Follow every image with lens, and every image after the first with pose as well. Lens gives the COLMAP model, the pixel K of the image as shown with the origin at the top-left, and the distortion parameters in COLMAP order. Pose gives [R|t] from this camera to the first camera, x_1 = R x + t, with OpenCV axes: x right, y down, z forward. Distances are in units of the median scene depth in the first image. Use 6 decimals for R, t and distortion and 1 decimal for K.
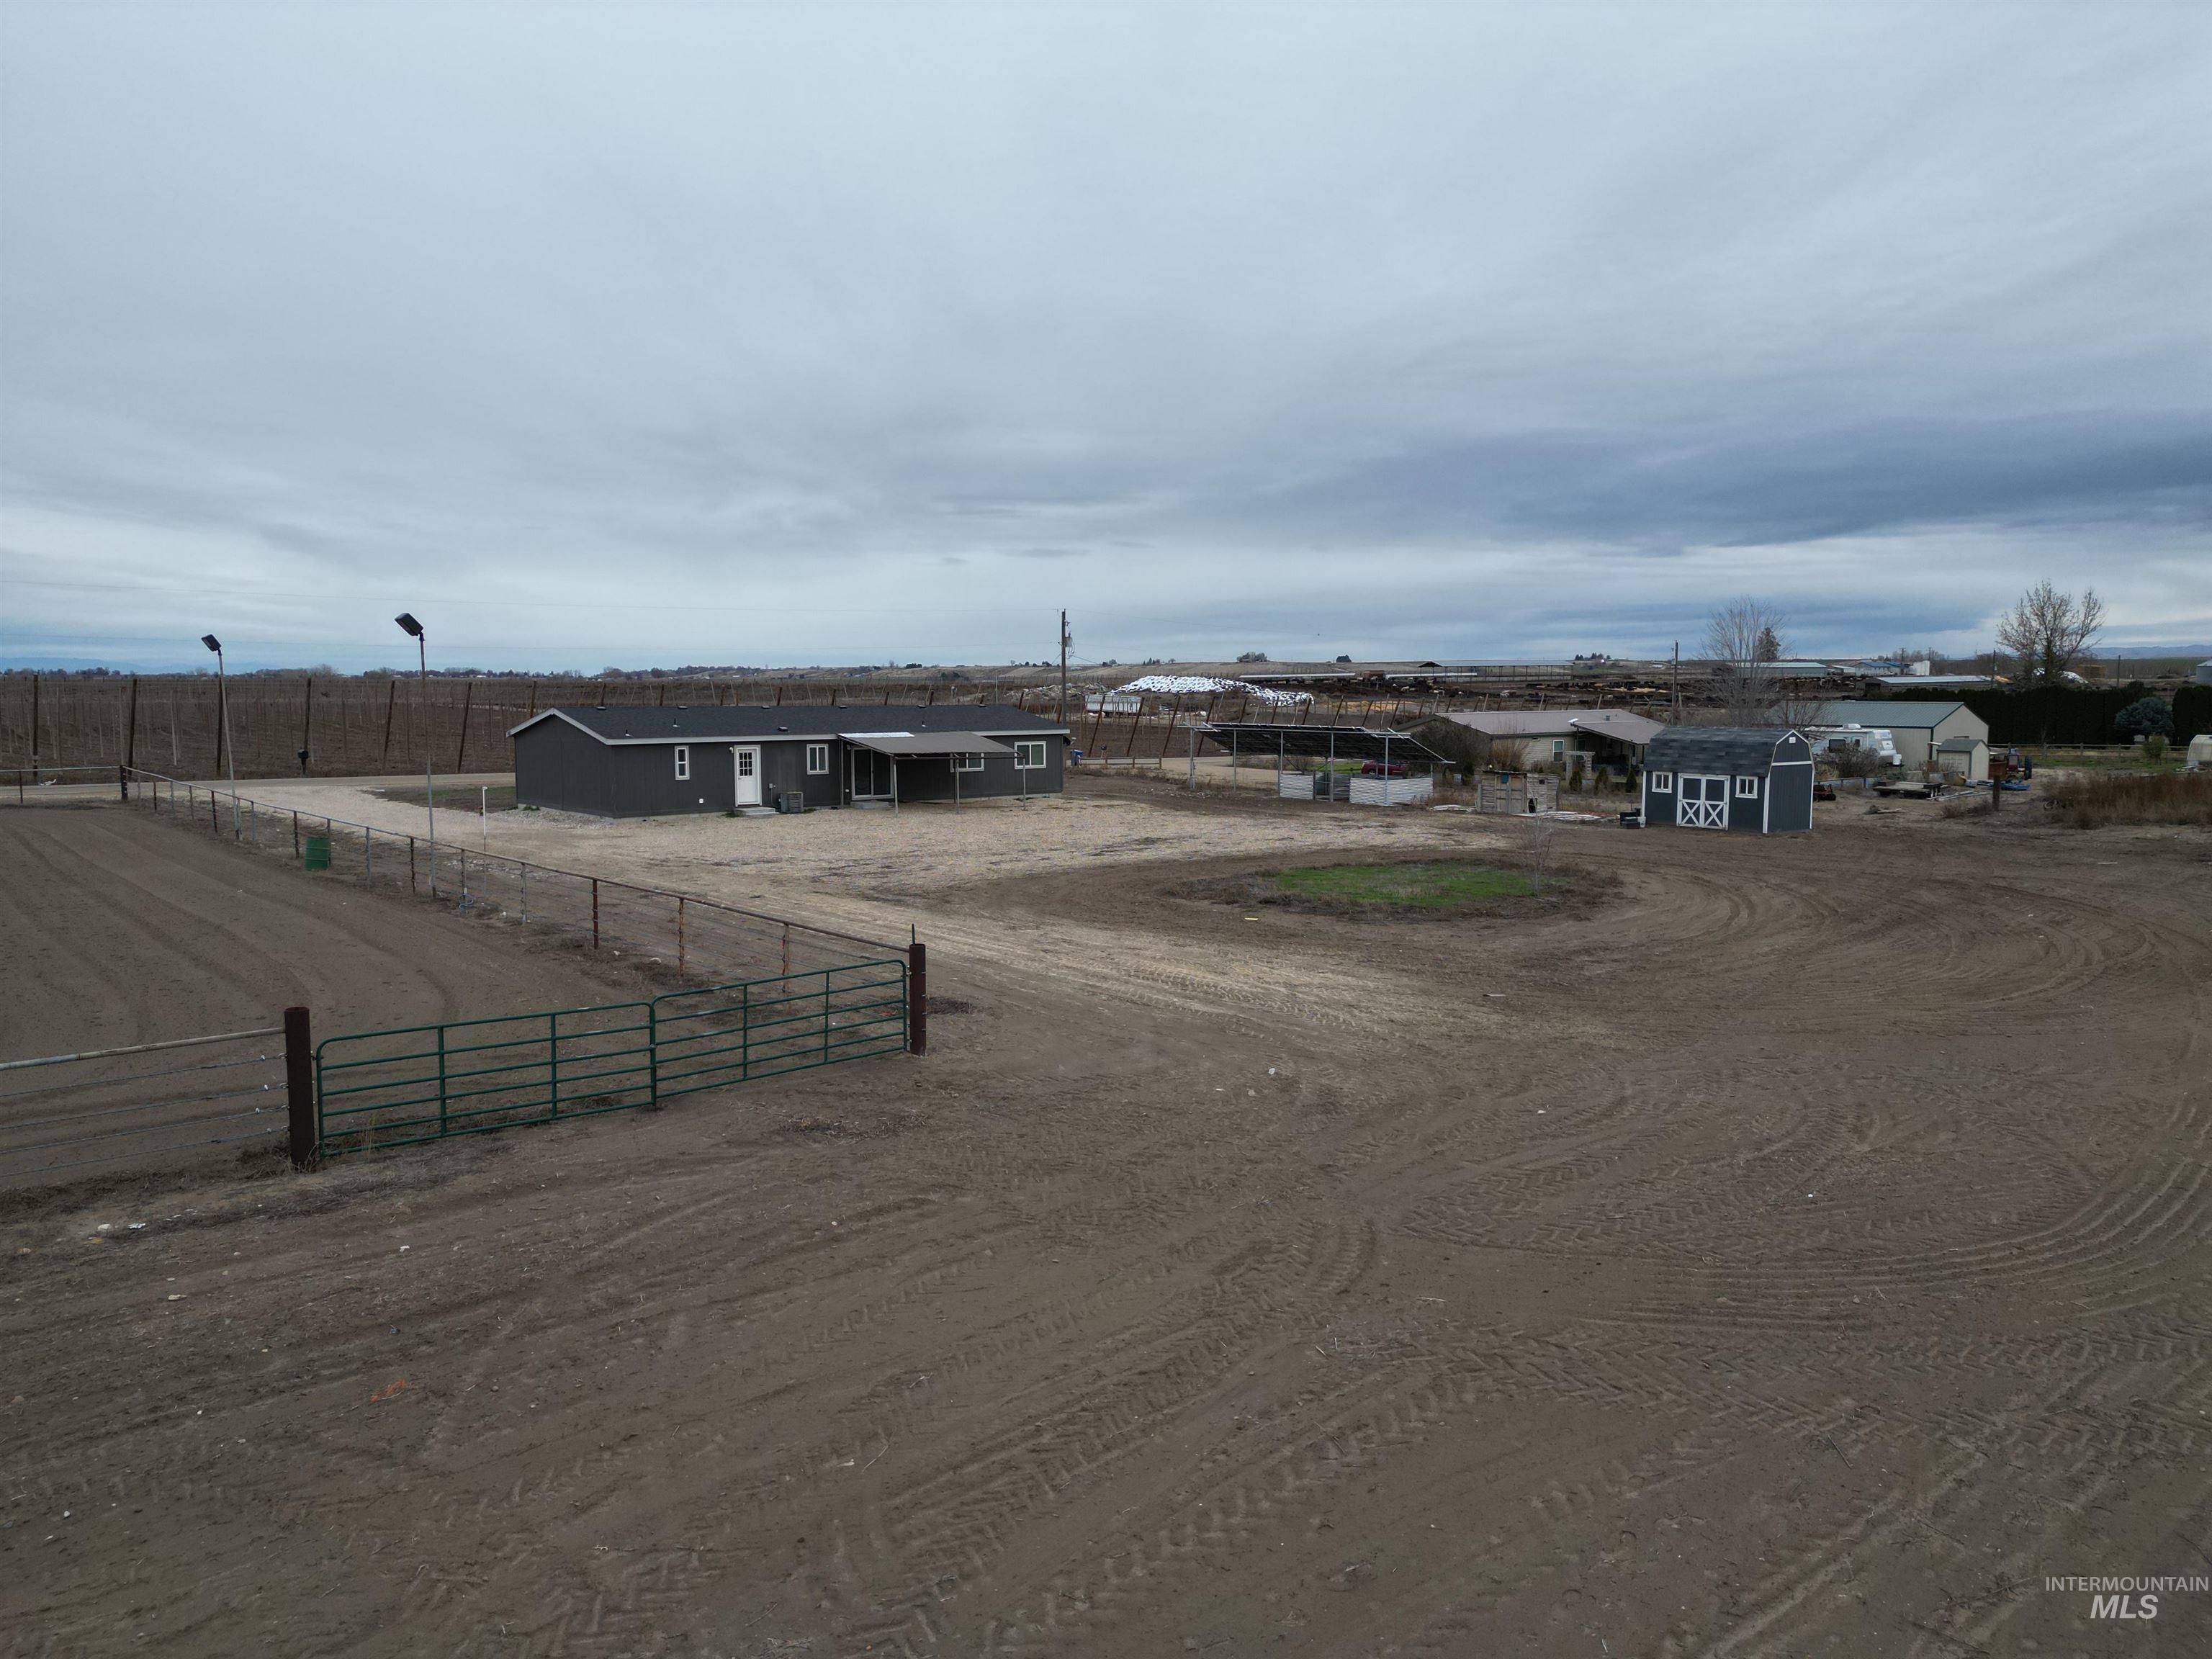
lens RADIAL K [[1544.3, 0, 1111.7], [0, 1544.3, 823.3], [0, 0, 1]] dist [0.076436, -0.071493]
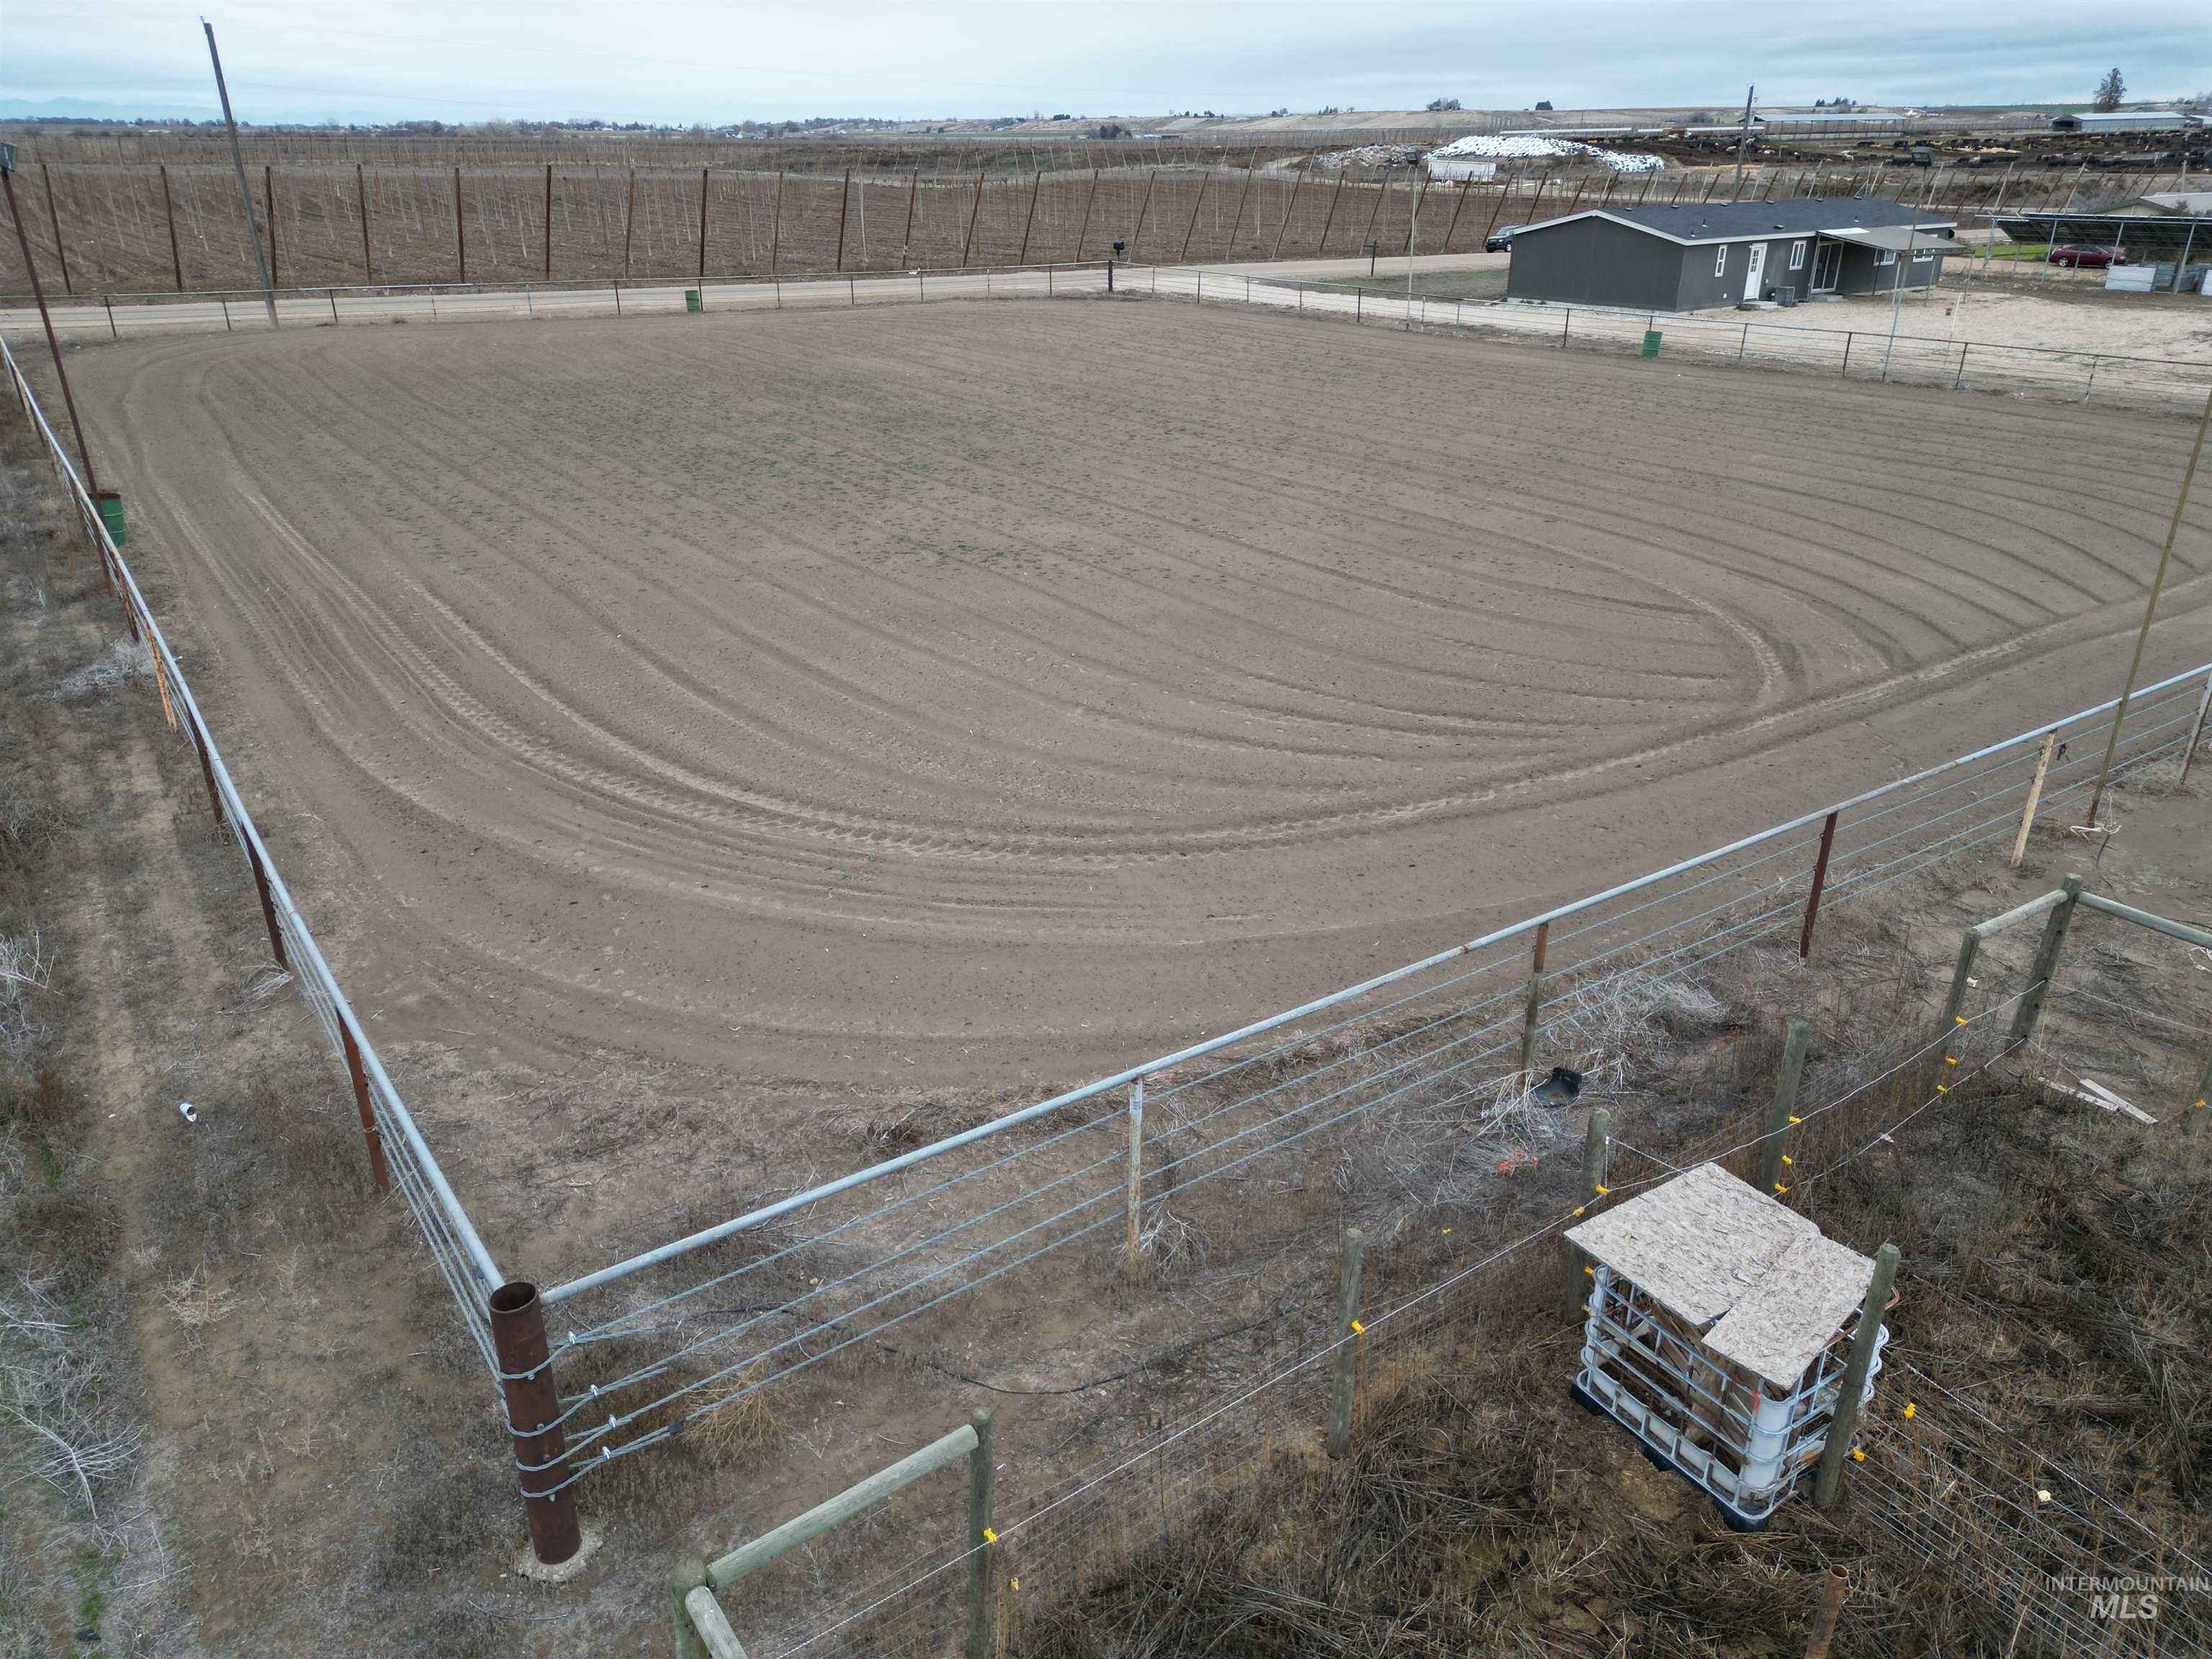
lens RADIAL K [[1544.3, 0, 1105.0], [0, 1544.3, 832.5], [0, 0, 1]] dist [0.076436, -0.071493]
pose [[0.995830, 0.036875, -0.083446, -0.618671], [-0.008019, 0.946515, 0.322561, -0.008957], [0.090878, -0.320546, 0.942863, -0.276803]]
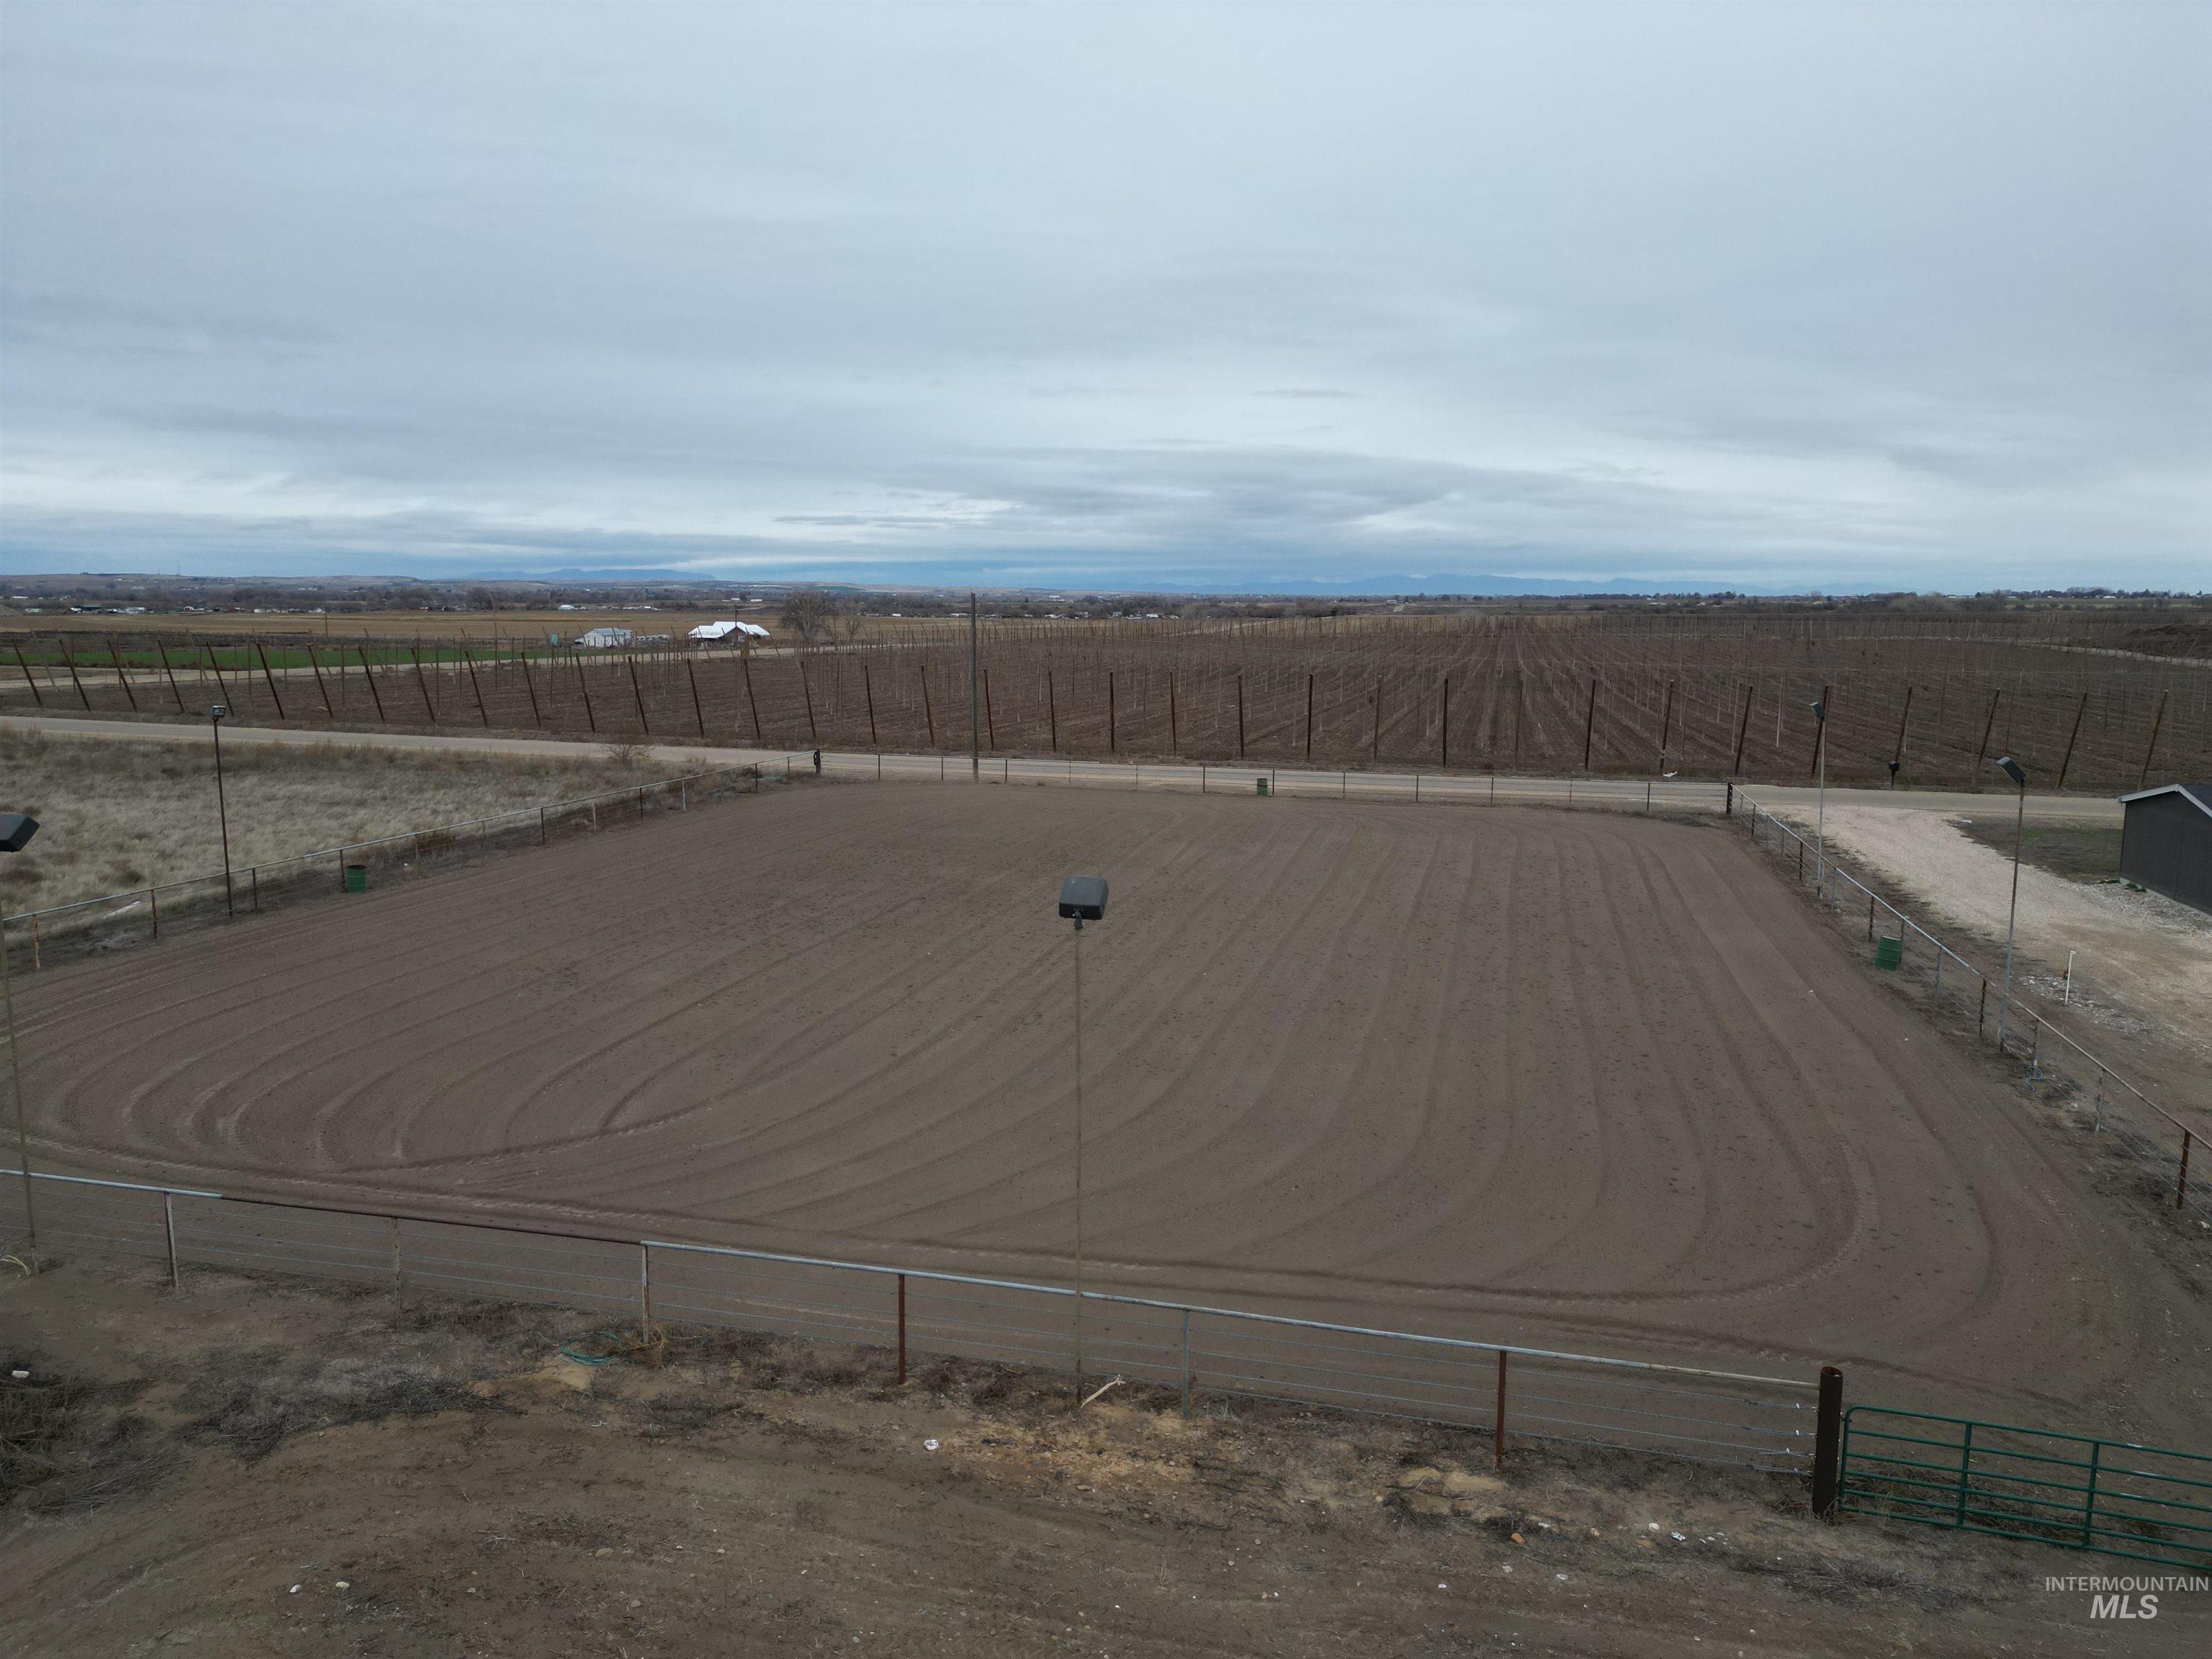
lens RADIAL K [[1544.3, 0, 1104.4], [0, 1544.3, 835.6], [0, 0, 1]] dist [0.076436, -0.071493]
pose [[0.585620, 0.123557, -0.801114, 0.000601], [-0.076835, 0.992326, 0.096881, -0.086686], [0.806936, 0.004818, 0.590619, -0.009229]]
